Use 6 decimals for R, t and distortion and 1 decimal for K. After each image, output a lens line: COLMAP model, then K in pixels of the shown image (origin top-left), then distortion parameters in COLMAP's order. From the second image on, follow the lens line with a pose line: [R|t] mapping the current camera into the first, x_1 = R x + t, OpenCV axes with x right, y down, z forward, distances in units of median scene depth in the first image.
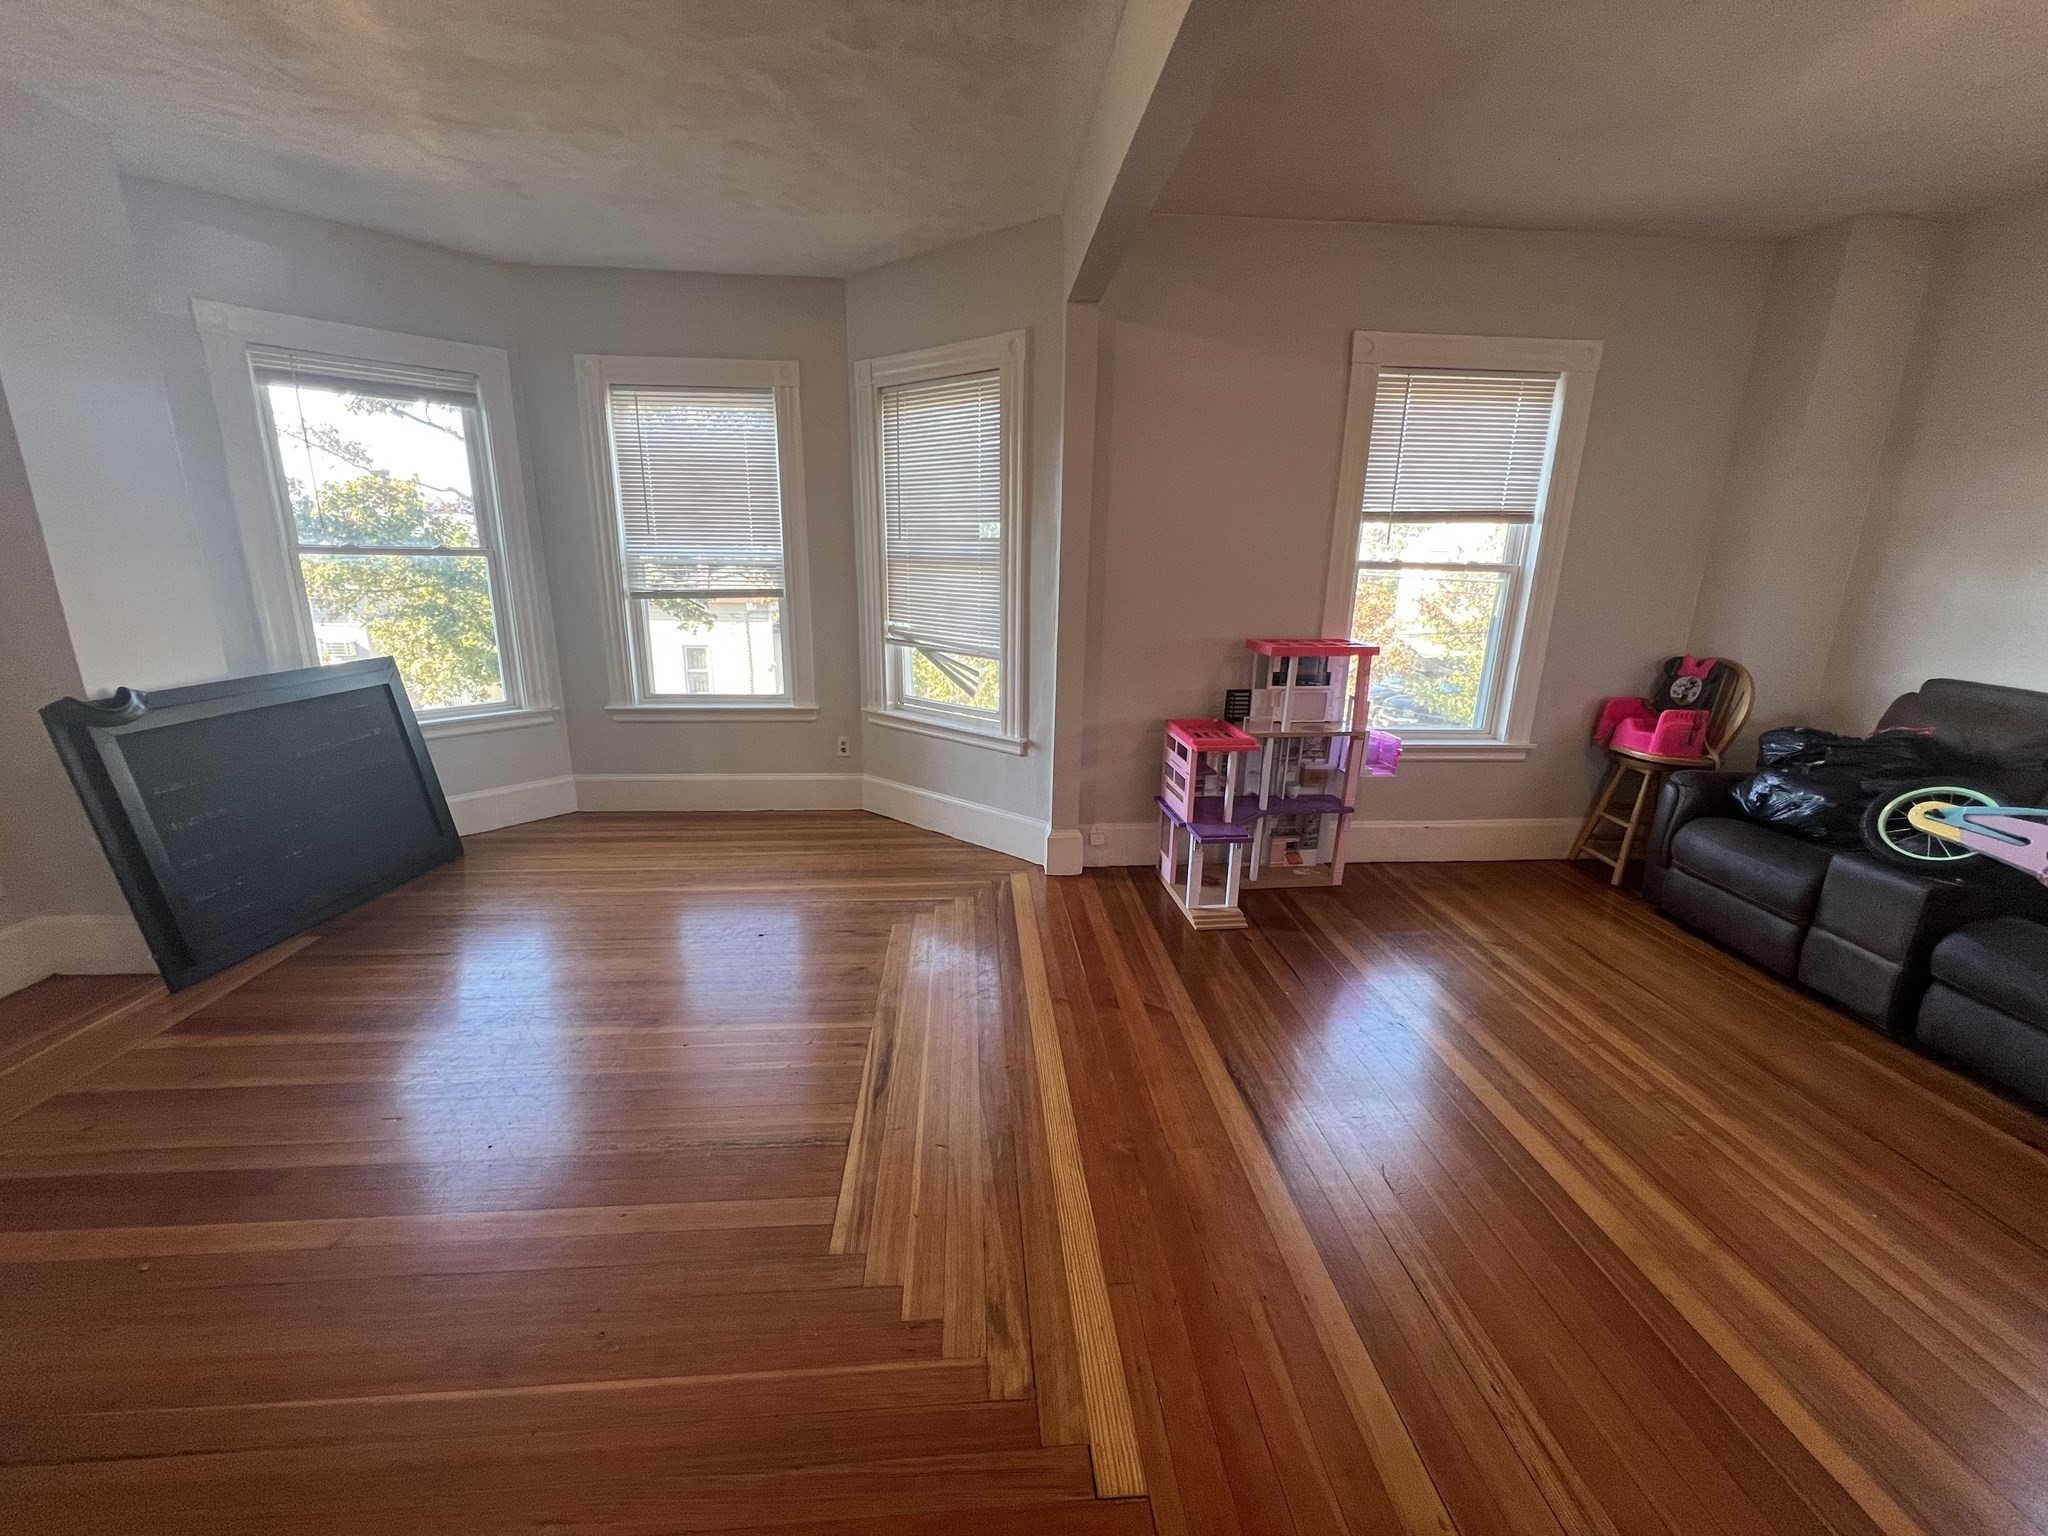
lens RADIAL K [[827.4, 0, 1023.1], [0, 827.4, 772.4], [0, 0, 1]] dist [0.000765, 0.000287]
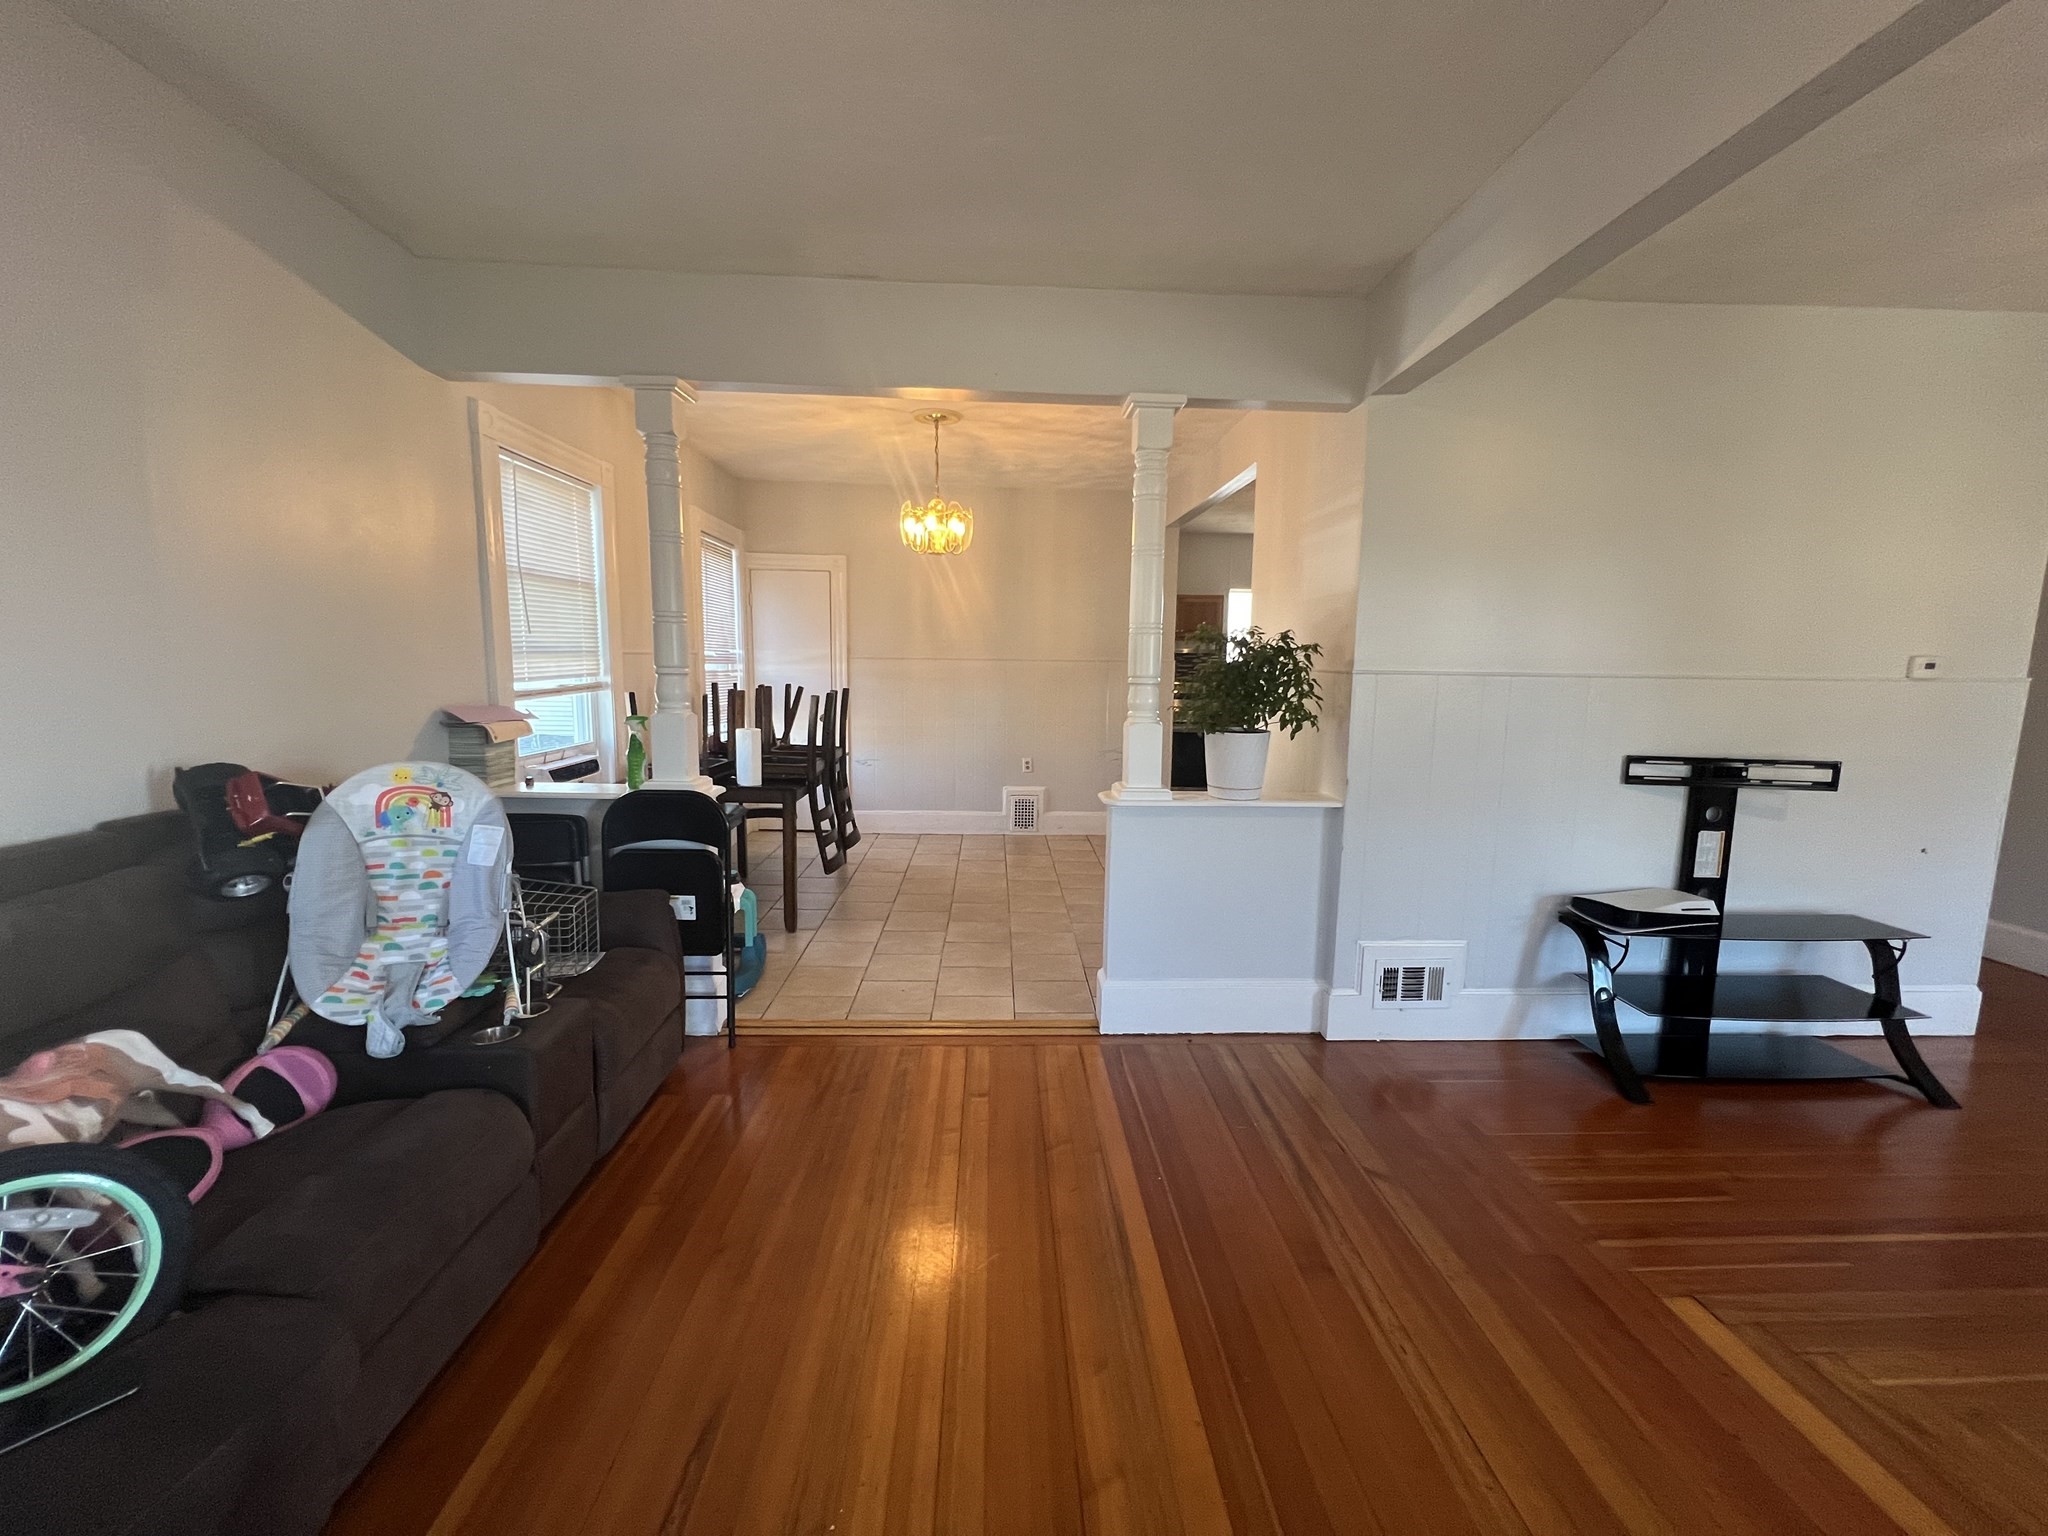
lens RADIAL K [[827.4, 0, 1023.1], [0, 827.4, 772.4], [0, 0, 1]] dist [0.000765, 0.000287]
pose [[-0.998826, -0.034863, 0.033646, 0.443783], [-0.019196, 0.922361, 0.385853, -0.180345], [-0.044486, 0.384754, -0.921946, 0.723904]]
